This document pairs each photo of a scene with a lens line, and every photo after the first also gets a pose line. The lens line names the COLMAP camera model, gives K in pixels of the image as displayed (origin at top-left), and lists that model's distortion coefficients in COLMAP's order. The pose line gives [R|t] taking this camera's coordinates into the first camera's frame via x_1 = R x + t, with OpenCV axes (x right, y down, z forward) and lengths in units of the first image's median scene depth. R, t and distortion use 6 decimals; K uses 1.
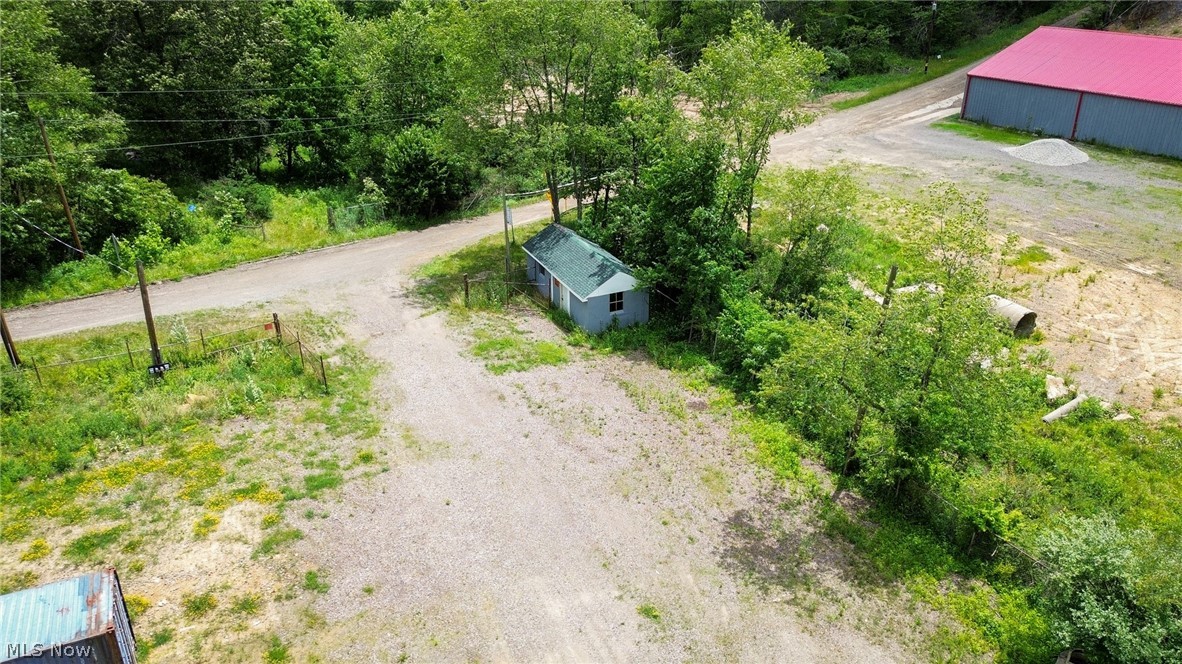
lens RADIAL K [[846.5, 0, 591.0], [0, 846.5, 332.0], [0, 0, 1]] dist [0.045741, 0.000611]
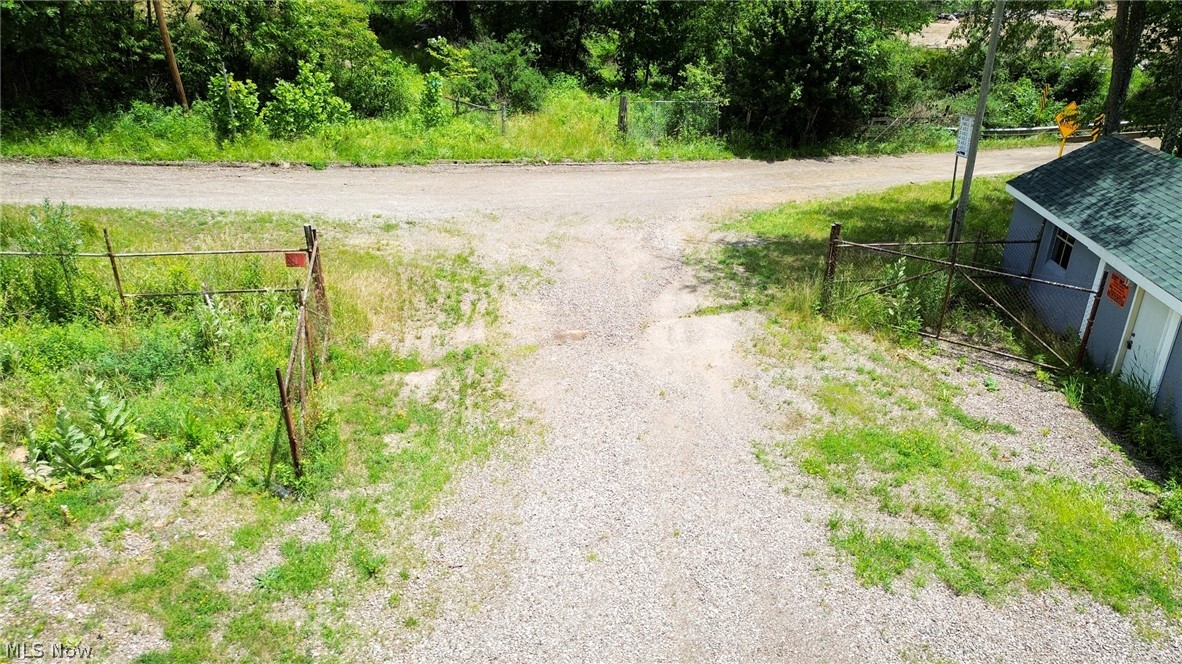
lens RADIAL K [[846.5, 0, 591.0], [0, 846.5, 332.0], [0, 0, 1]] dist [0.045741, 0.000611]
pose [[0.886732, 0.203866, -0.414903, -0.098563], [-0.206539, 0.977662, 0.038967, -0.018583], [0.413579, 0.051140, 0.909031, 0.767467]]
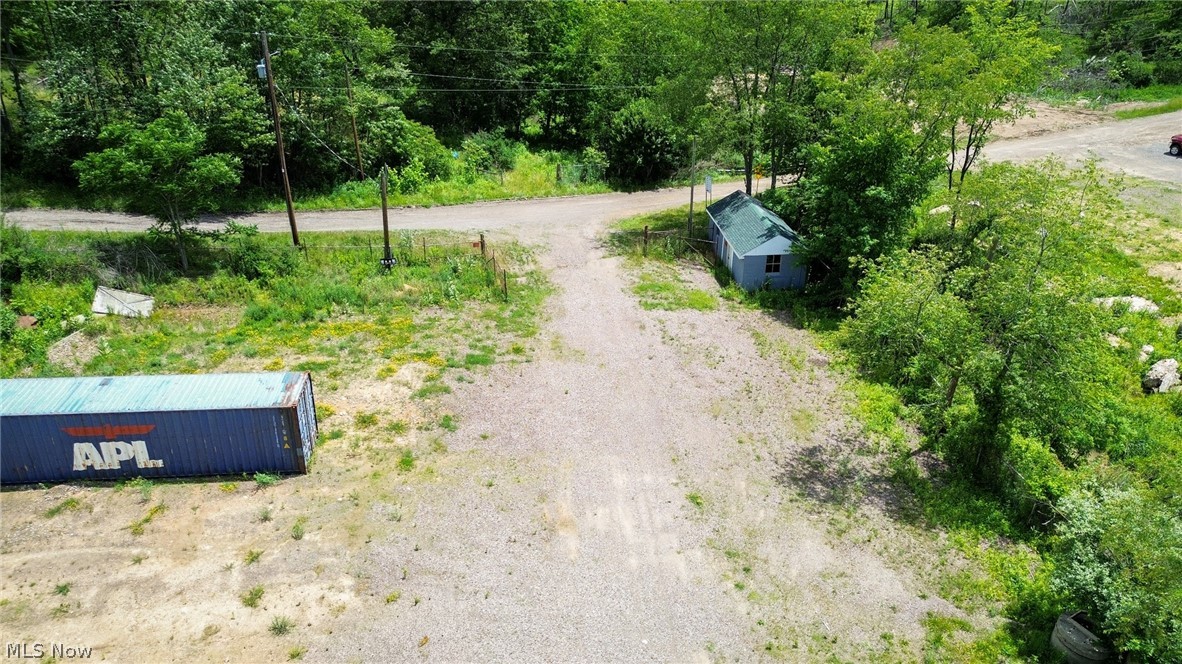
lens RADIAL K [[833.1, 0, 591.0], [0, 833.1, 332.0], [0, 0, 1]] dist [0.143729, -0.000471]
pose [[0.941568, 0.152744, -0.300198, 0.172406], [-0.151541, 0.988070, 0.027436, 0.064829], [0.300808, 0.019660, 0.953482, -0.104704]]
